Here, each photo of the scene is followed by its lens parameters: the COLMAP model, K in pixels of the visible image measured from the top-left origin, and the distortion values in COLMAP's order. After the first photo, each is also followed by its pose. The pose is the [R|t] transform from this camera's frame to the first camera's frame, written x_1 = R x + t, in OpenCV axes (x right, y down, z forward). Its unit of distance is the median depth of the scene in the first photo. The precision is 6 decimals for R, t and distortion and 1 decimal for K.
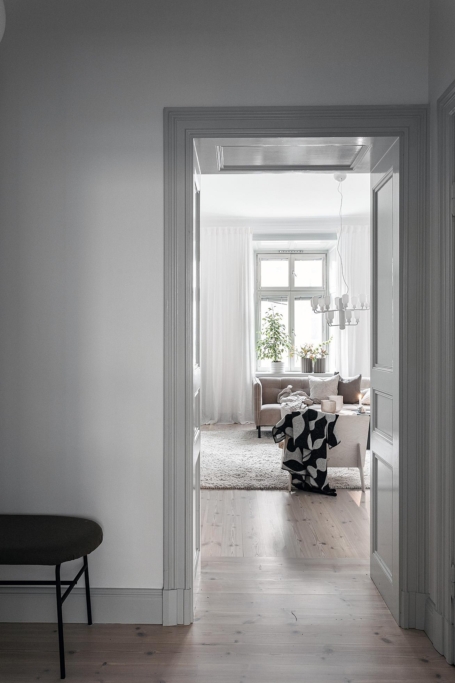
lens RADIAL K [[495.9, 0, 227.5], [0, 495.9, 341.5], [0, 0, 1]] dist [-0.008840, -0.006084]
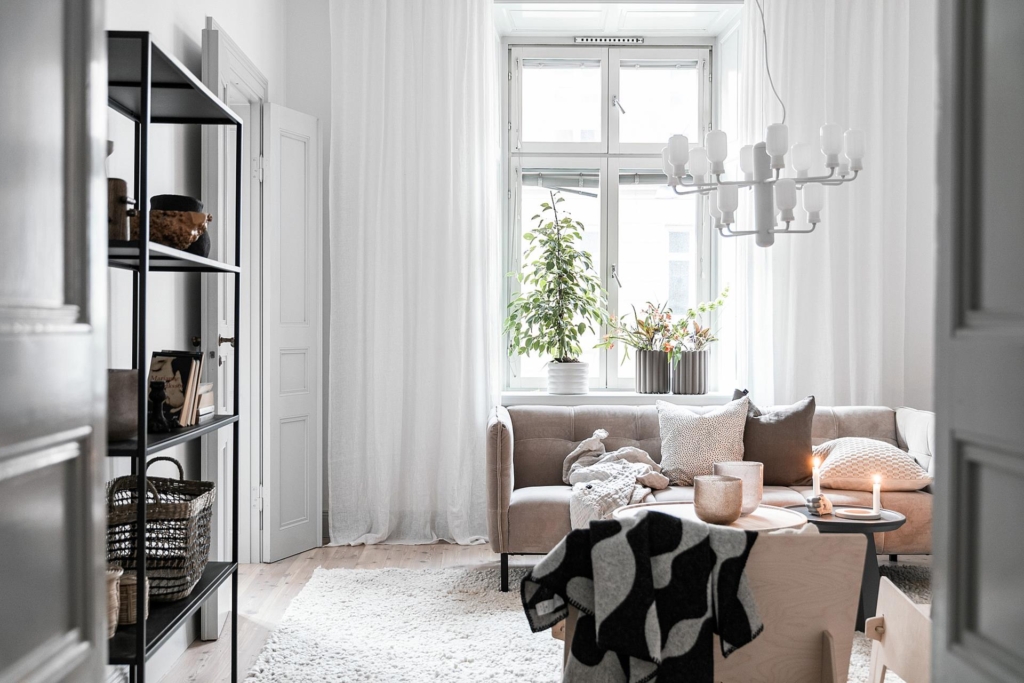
lens RADIAL K [[1208.5, 0, 512.0], [0, 1208.5, 341.5], [0, 0, 1]] dist [-0.010239, 0.008607]
pose [[0.999289, 0.003535, 0.037544, 0.035855], [-0.004020, 0.999909, 0.012868, 0.019127], [-0.037495, -0.013010, 0.999212, 0.194319]]
